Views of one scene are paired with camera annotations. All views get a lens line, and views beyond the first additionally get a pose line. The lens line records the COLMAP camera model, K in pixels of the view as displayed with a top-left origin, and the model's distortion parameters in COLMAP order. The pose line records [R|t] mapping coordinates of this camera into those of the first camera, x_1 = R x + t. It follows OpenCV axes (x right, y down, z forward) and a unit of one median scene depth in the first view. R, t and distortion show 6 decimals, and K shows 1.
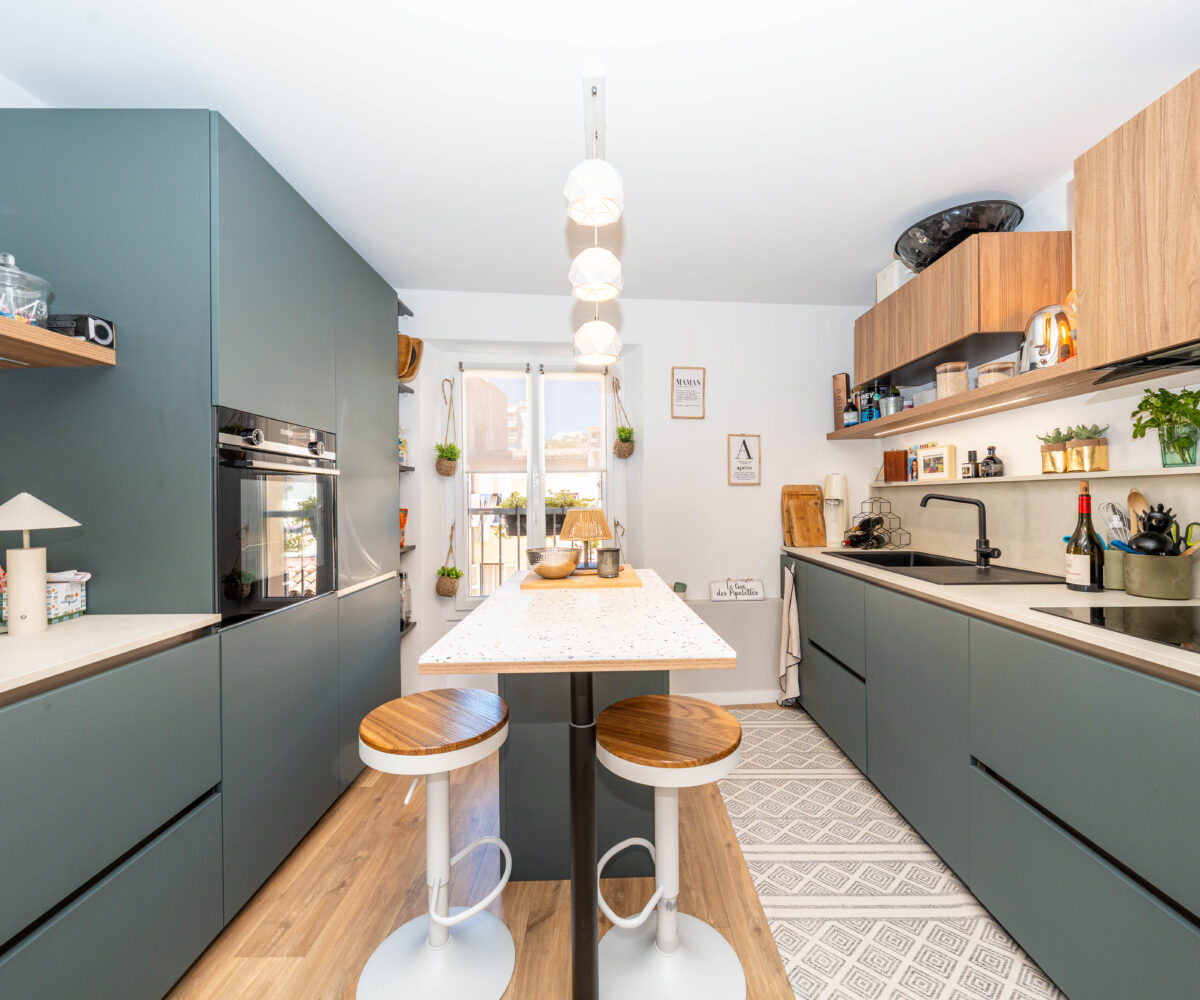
lens RADIAL K [[507.3, 0, 603.8], [0, 507.3, 500.4], [0, 0, 1]] dist [-0.004075, -0.000621]
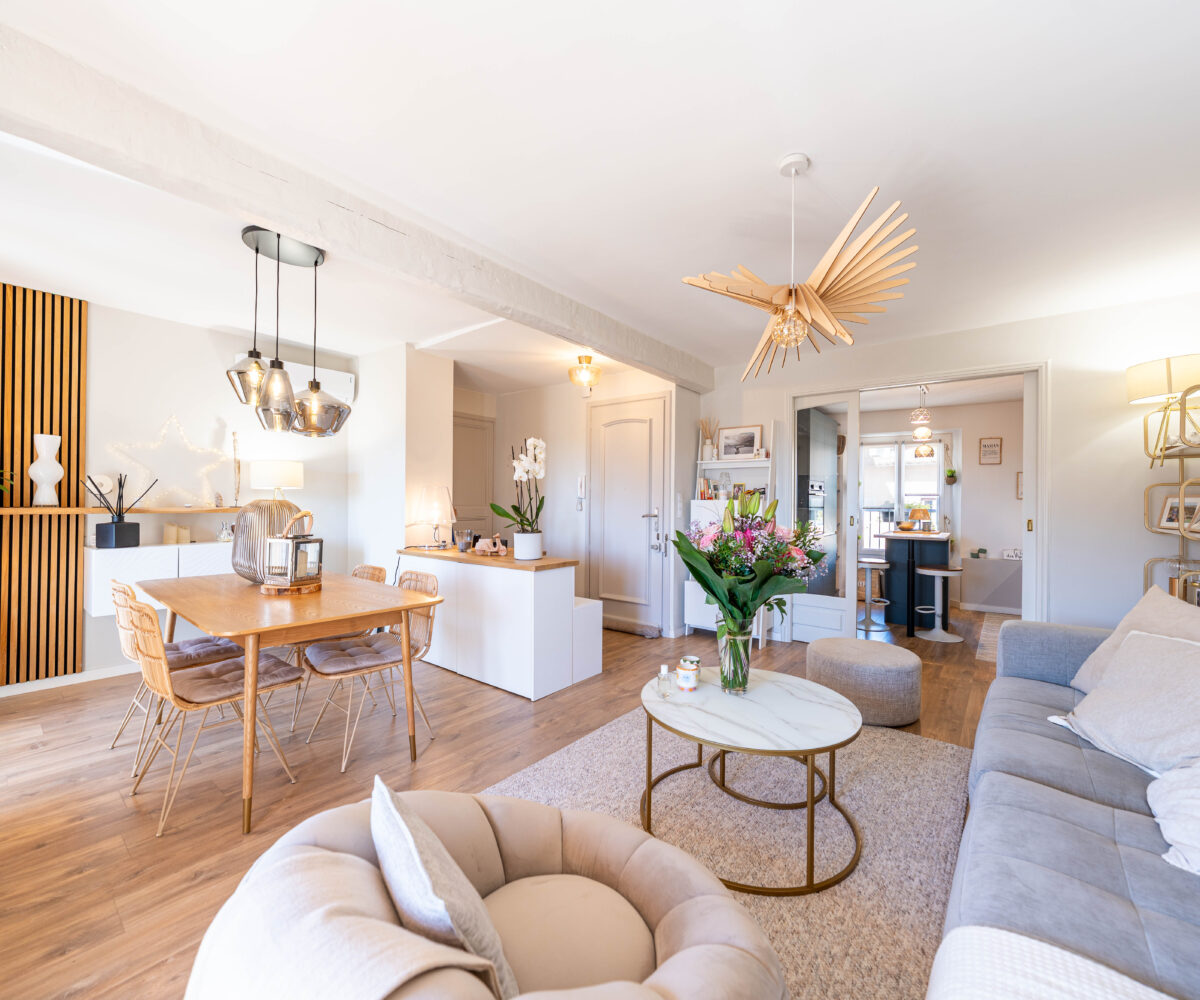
lens RADIAL K [[507.3, 0, 603.8], [0, 507.3, 500.4], [0, 0, 1]] dist [-0.004075, -0.000621]
pose [[0.790213, 0.014543, -0.612660, 0.203039], [-0.017141, 0.999852, 0.001626, -0.002376], [0.612593, 0.009216, 0.790345, -1.551972]]
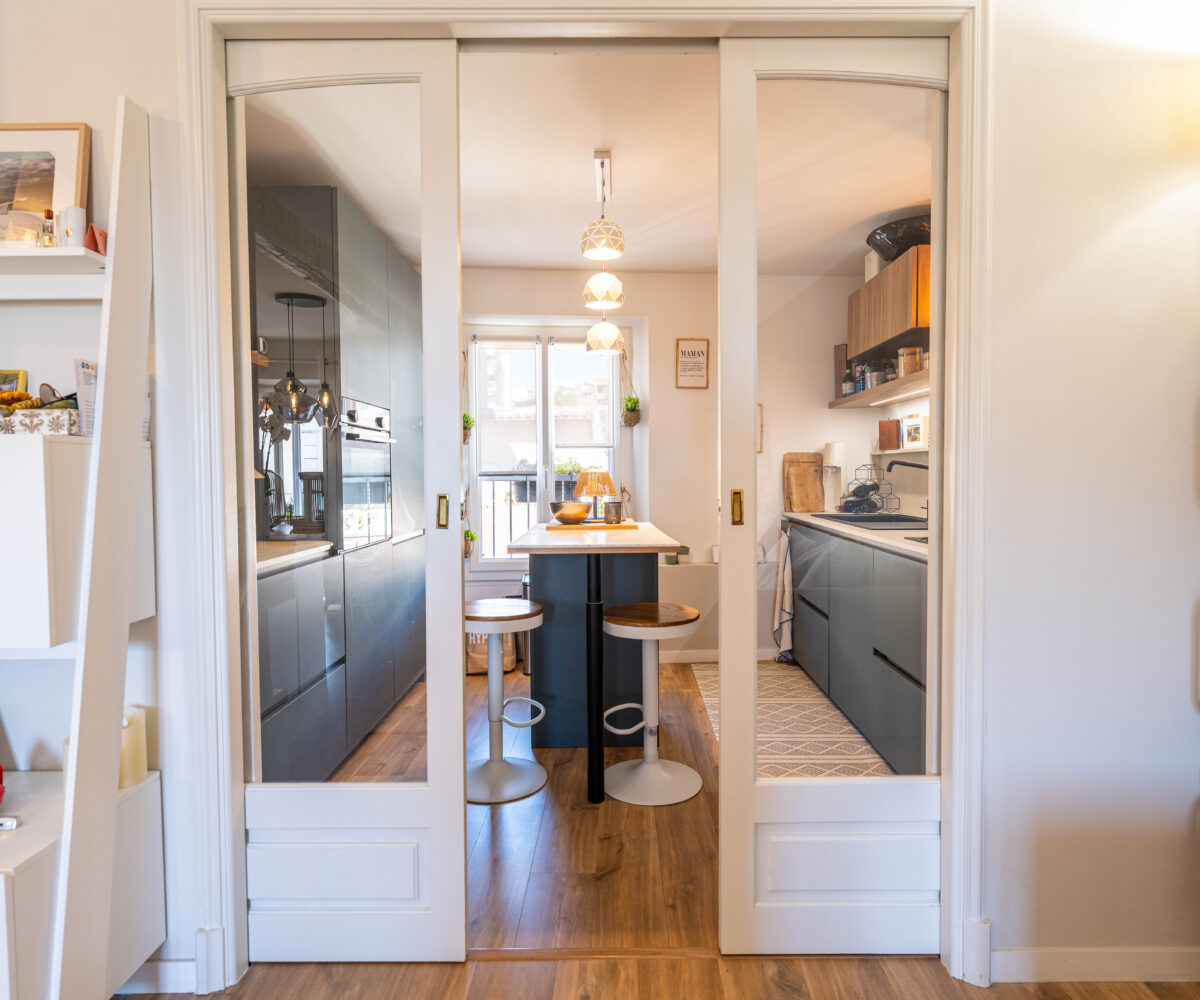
lens RADIAL K [[702.2, 0, 600.0], [0, 702.2, 500.0], [0, 0, 1]] dist [0.002446, 0.000363]
pose [[0.999797, 0.002042, -0.020069, 0.007902], [-0.001347, 0.999400, 0.034597, 0.018452], [0.020127, -0.034563, 0.999200, -0.487542]]
